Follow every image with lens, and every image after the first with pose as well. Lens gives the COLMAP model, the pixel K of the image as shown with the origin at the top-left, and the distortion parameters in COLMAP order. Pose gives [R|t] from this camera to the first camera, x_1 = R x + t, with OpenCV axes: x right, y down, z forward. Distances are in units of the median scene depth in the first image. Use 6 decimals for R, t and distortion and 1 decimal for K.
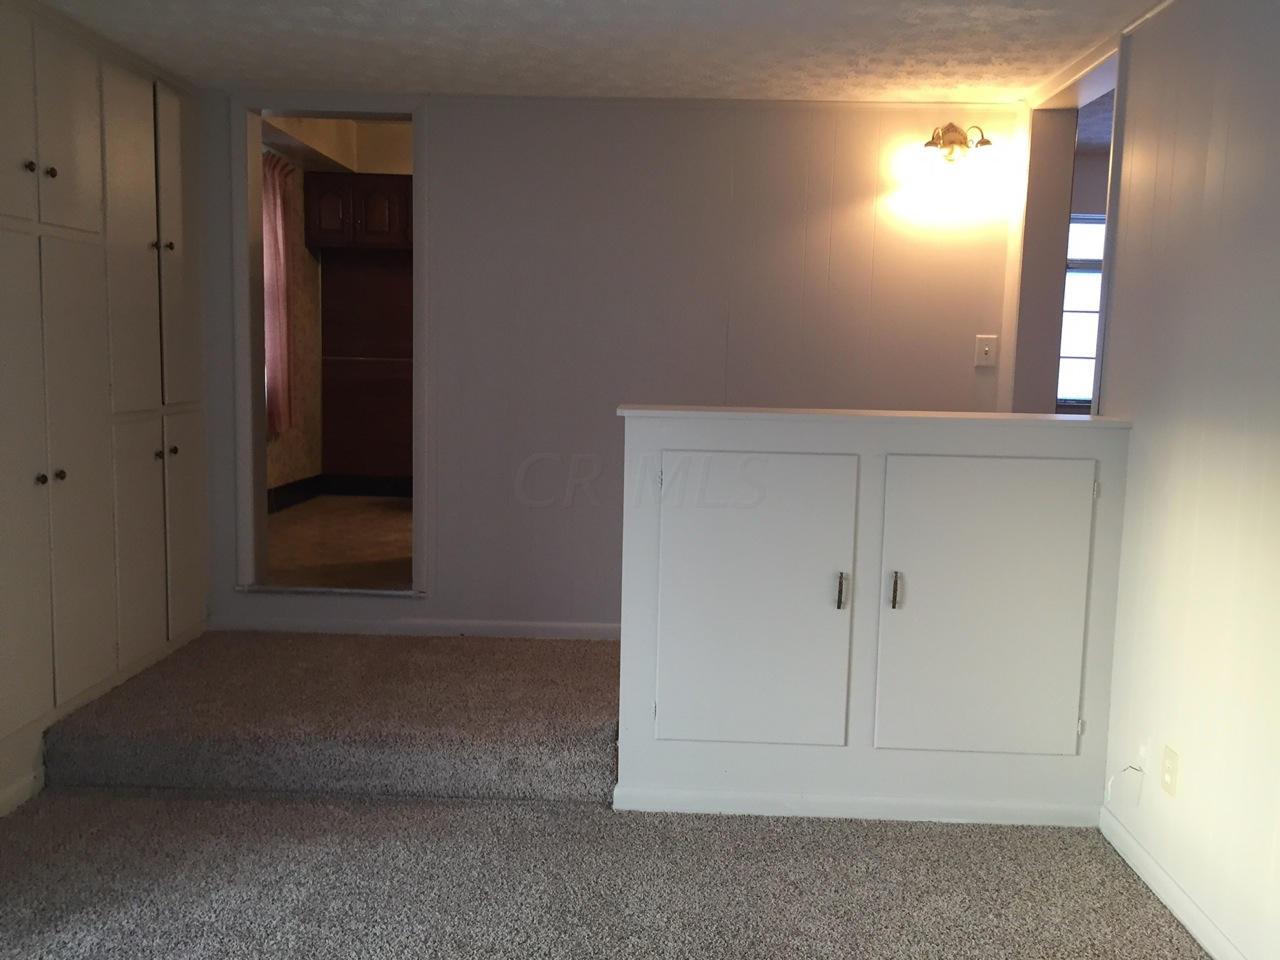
lens RADIAL K [[1078.4, 0, 643.4], [0, 1078.4, 478.6], [0, 0, 1]] dist [0.016434, -0.034187]
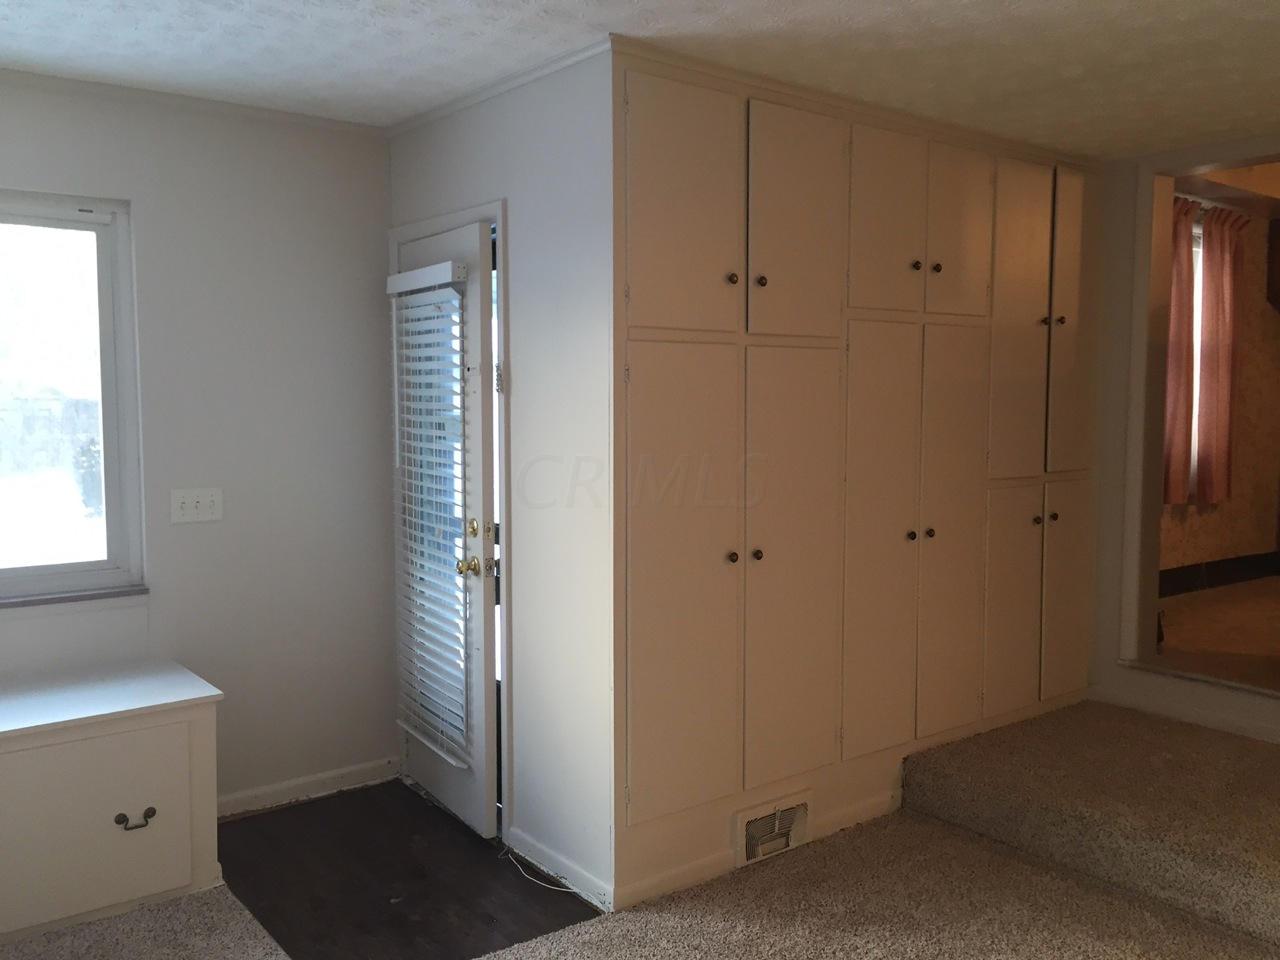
lens RADIAL K [[1078.4, 0, 642.4], [0, 1078.4, 473.6], [0, 0, 1]] dist [0.016434, -0.034187]
pose [[0.630243, 0.035773, -0.775574, 0.127593], [-0.080214, 0.996592, -0.019216, -0.017477], [0.772243, 0.074323, 0.630964, 0.049611]]
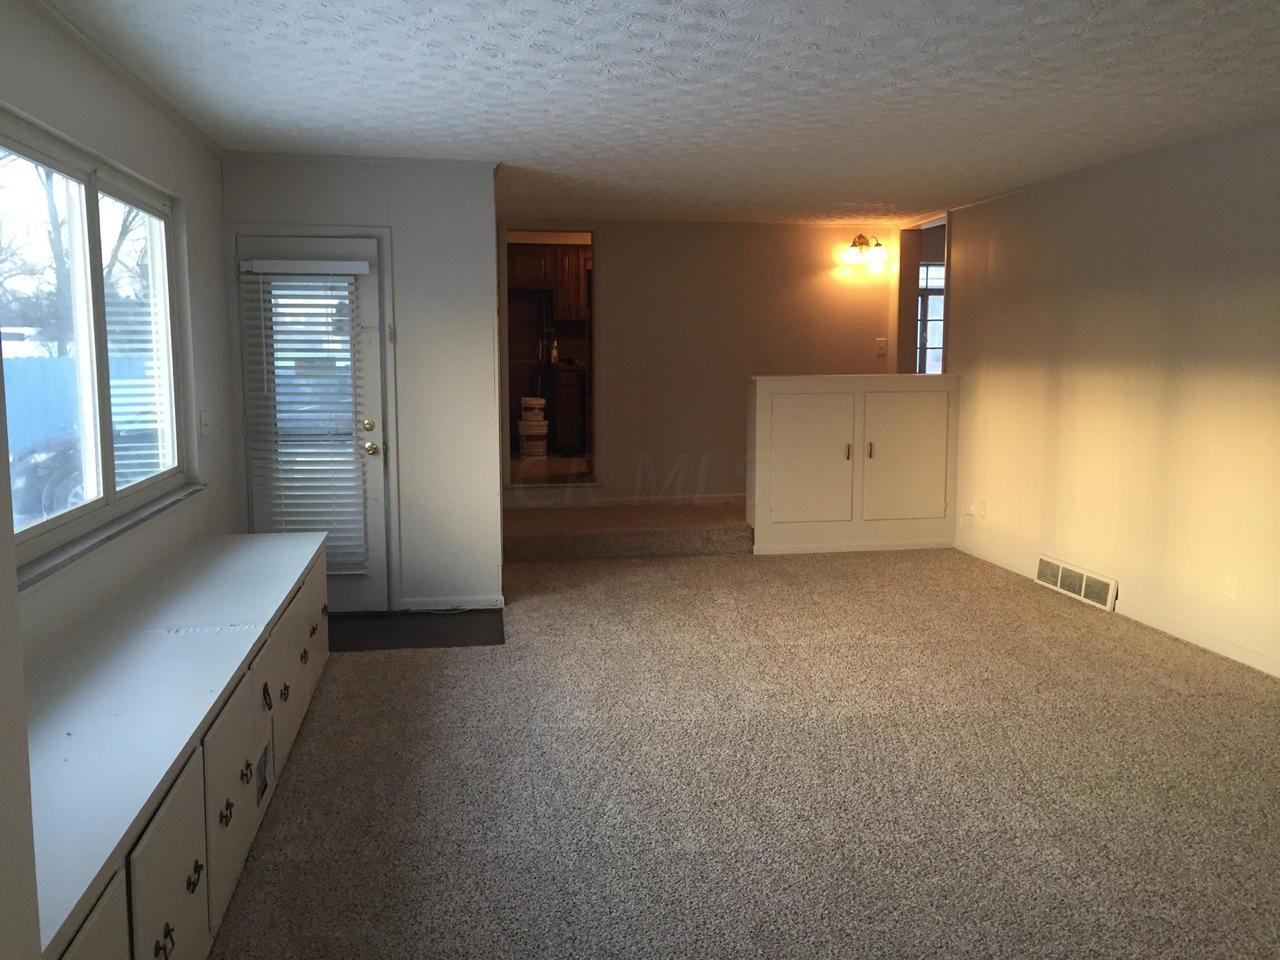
lens RADIAL K [[1078.4, 0, 638.2], [0, 1078.4, 477.7], [0, 0, 1]] dist [0.016434, -0.034187]
pose [[0.978227, -0.048488, 0.201793, -0.783864], [0.047569, 0.998824, 0.009403, 0.124076], [-0.202011, 0.000401, 0.979383, -1.269823]]
